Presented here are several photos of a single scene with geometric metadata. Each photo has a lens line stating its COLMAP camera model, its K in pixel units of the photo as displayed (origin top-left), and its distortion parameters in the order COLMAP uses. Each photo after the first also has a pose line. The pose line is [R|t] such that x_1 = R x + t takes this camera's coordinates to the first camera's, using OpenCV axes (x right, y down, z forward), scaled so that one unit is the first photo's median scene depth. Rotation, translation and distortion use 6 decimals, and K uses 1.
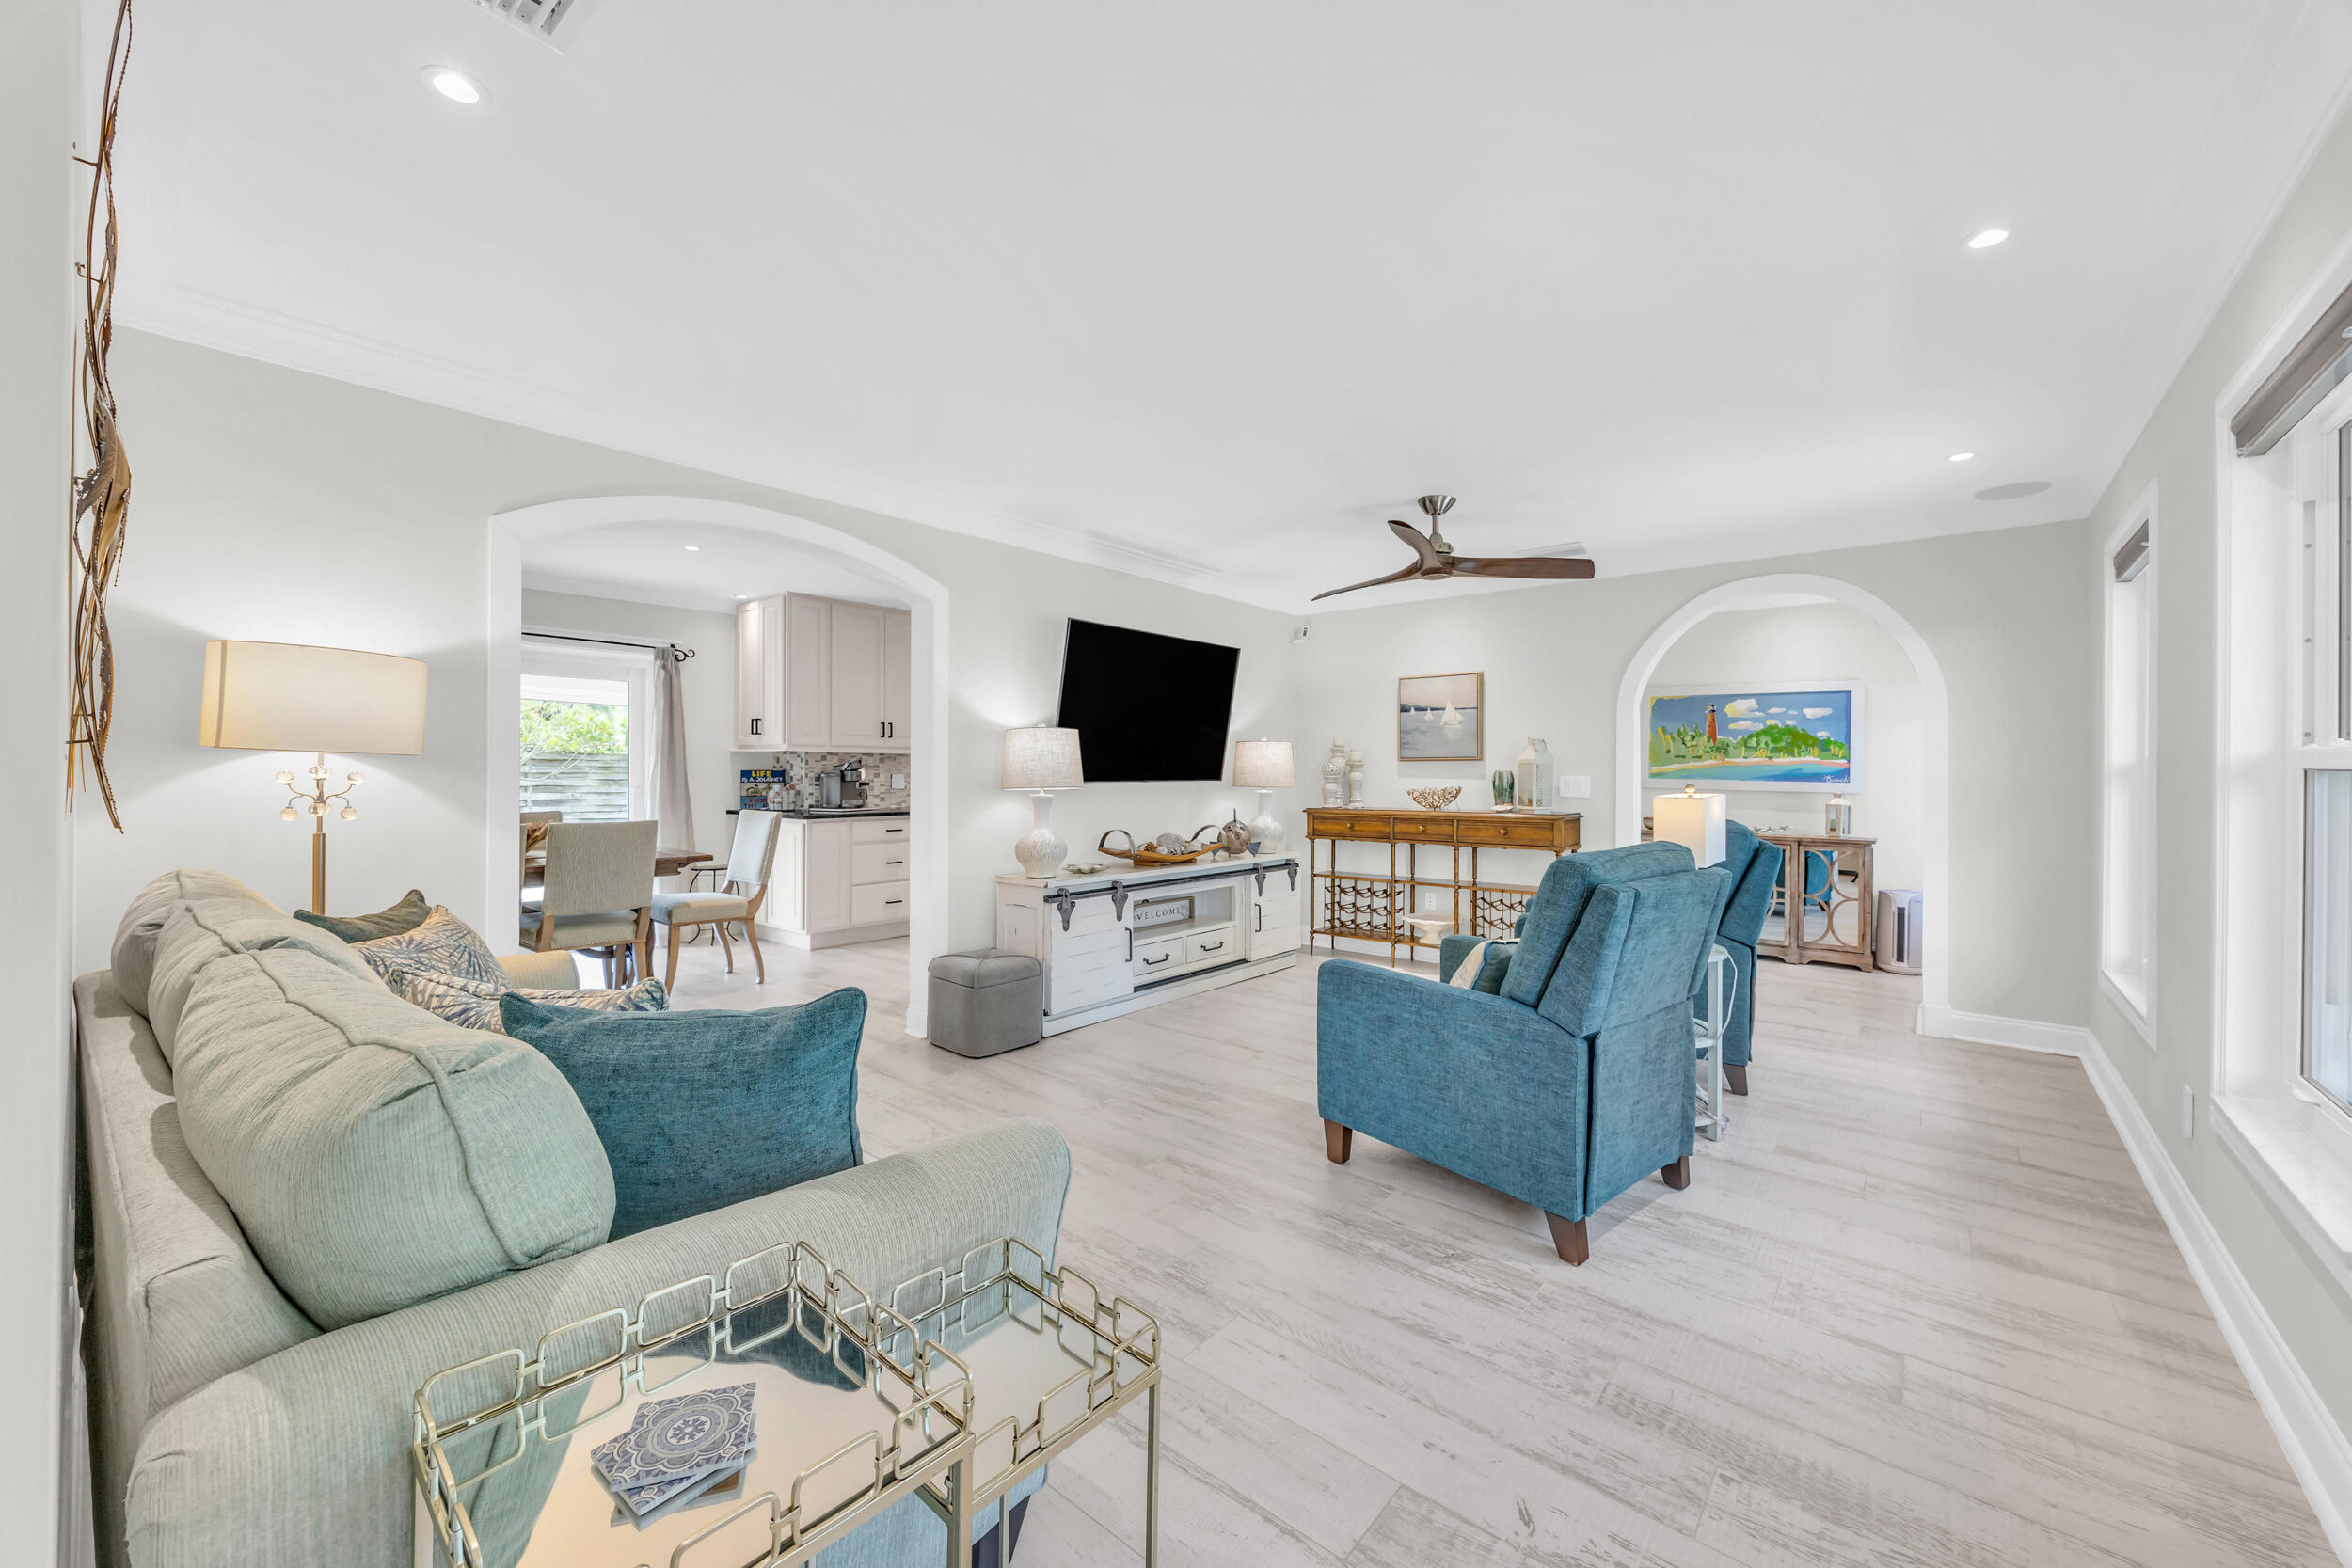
lens RADIAL K [[916.9, 0, 1176.4], [0, 916.9, 777.8], [0, 0, 1]] dist [0.000779, 0.000017]
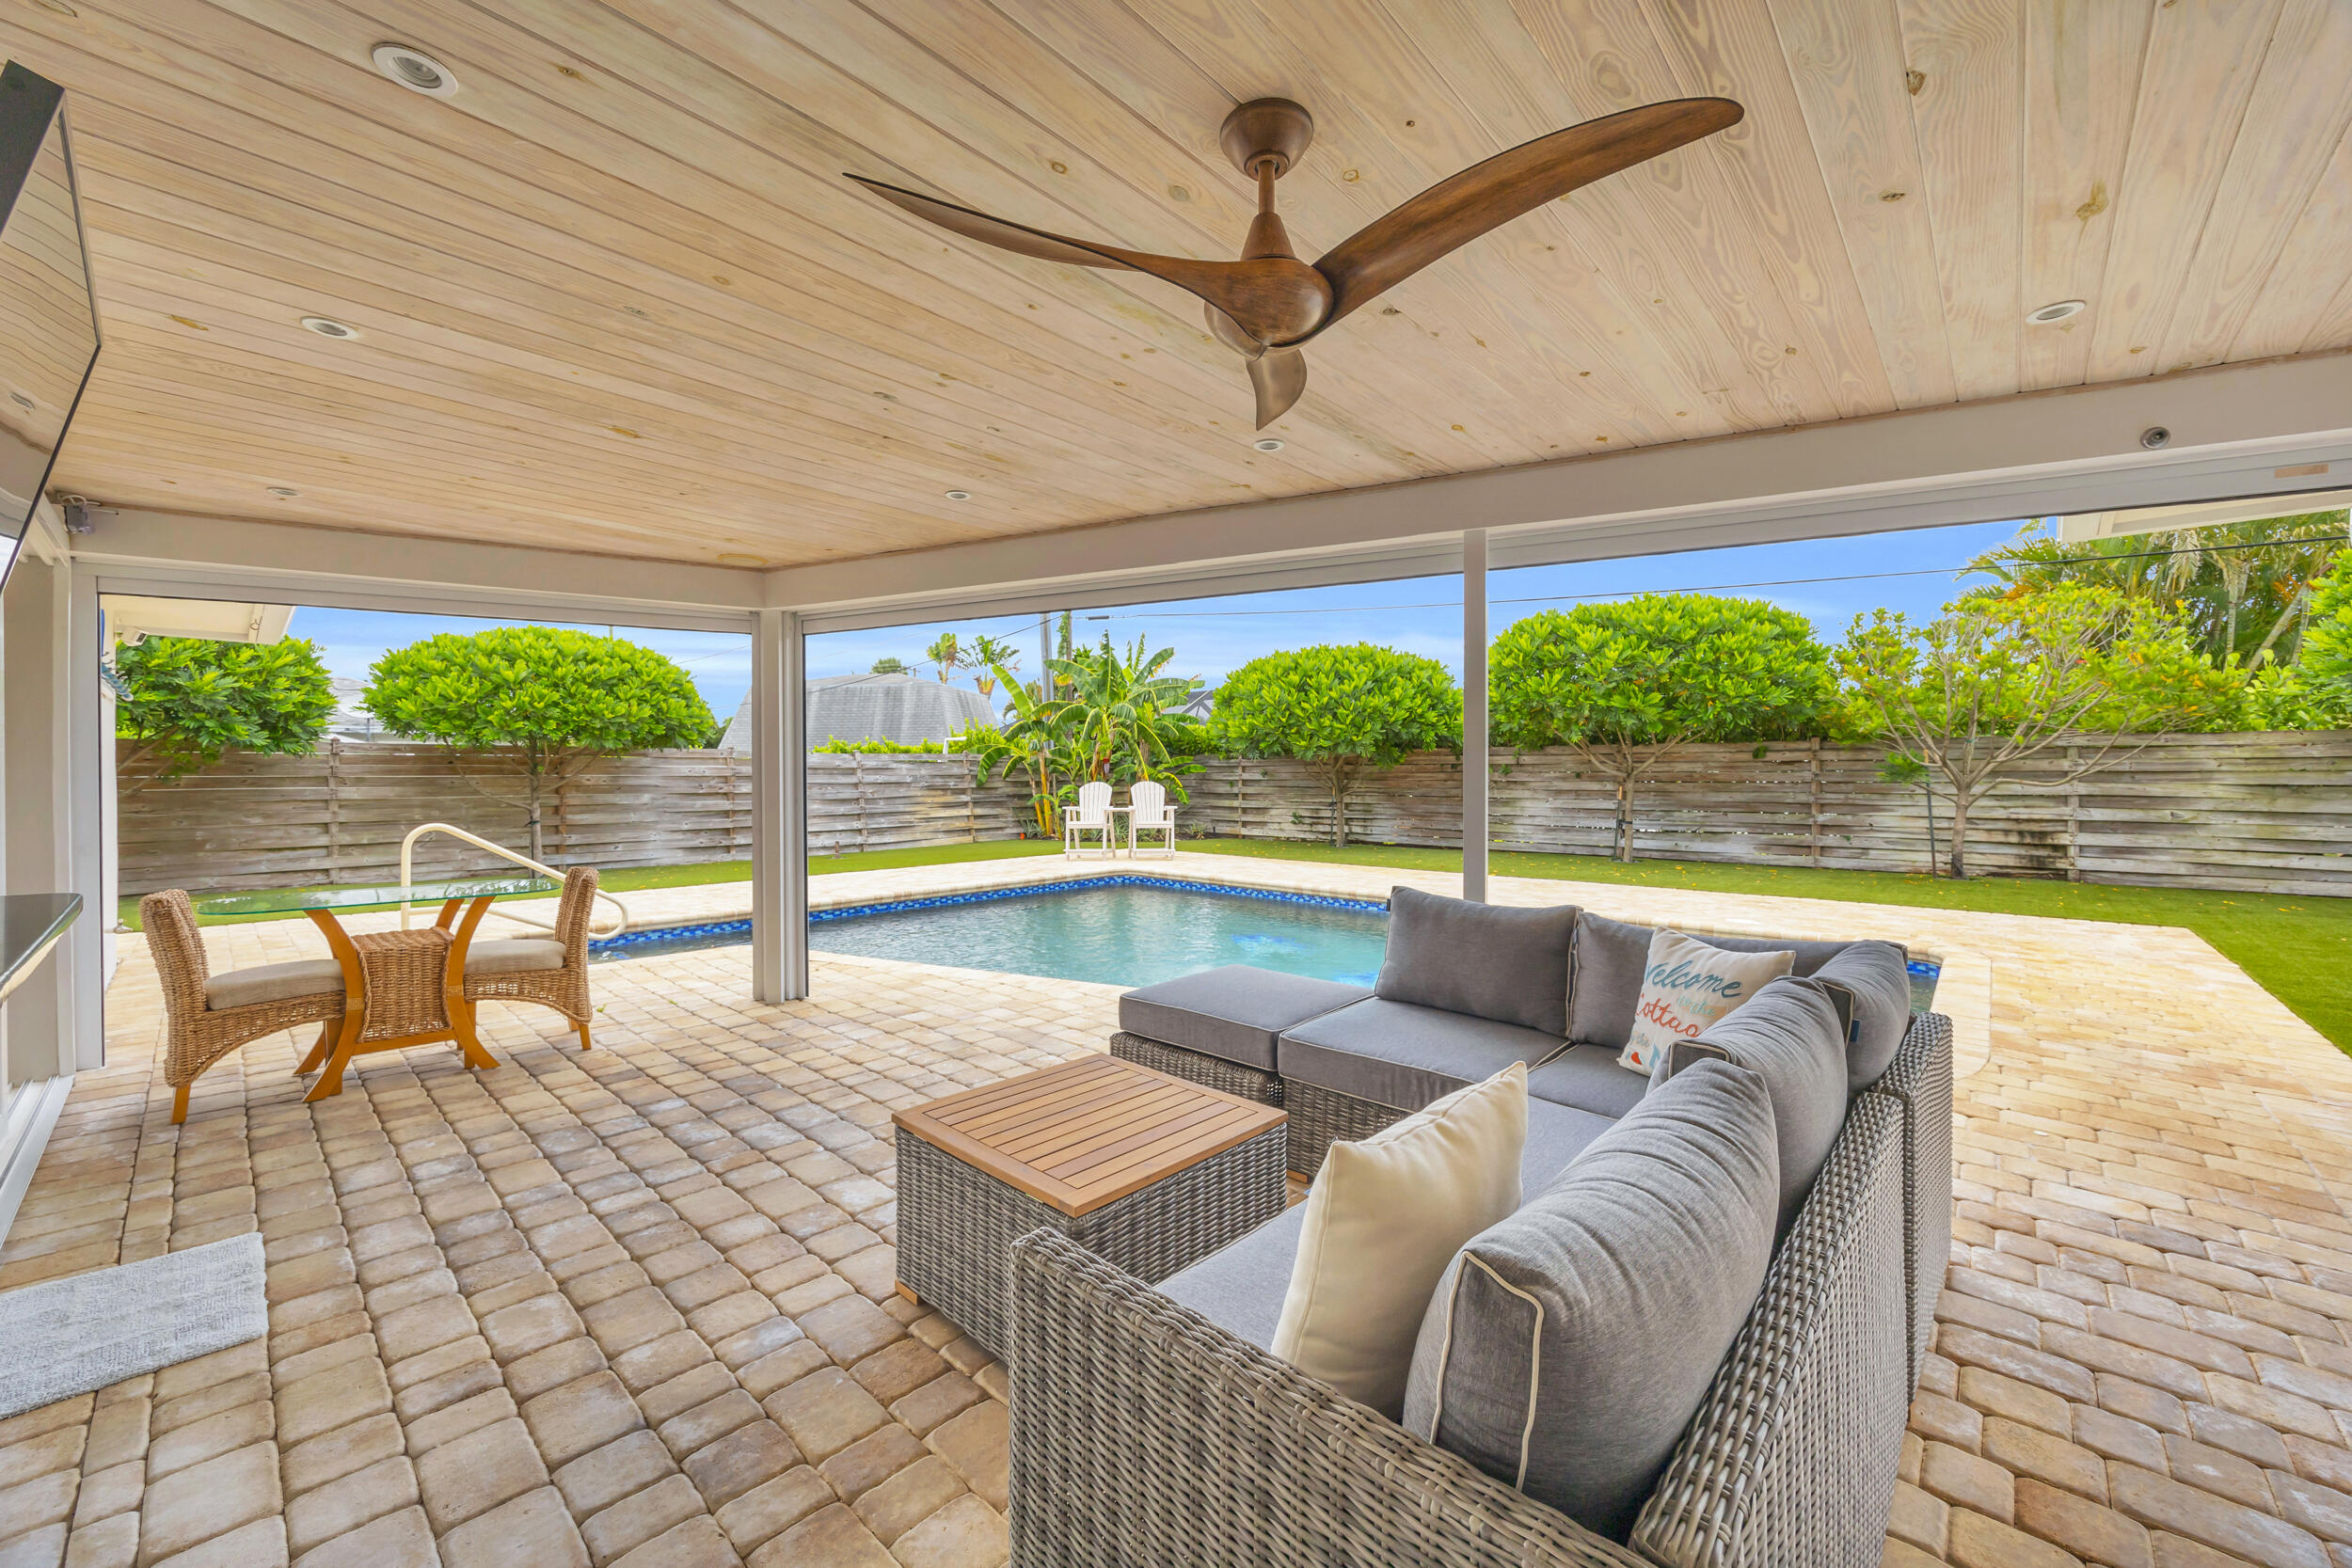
lens RADIAL K [[908.8, 0, 1175.4], [0, 908.8, 779.1], [0, 0, 1]] dist [-0.000125, -0.000004]
pose [[-0.060473, -0.000744, -0.998170, -0.121595], [0.000275, 1.000000, -0.000762, -0.000806], [0.998170, -0.000321, -0.060473, 0.479023]]
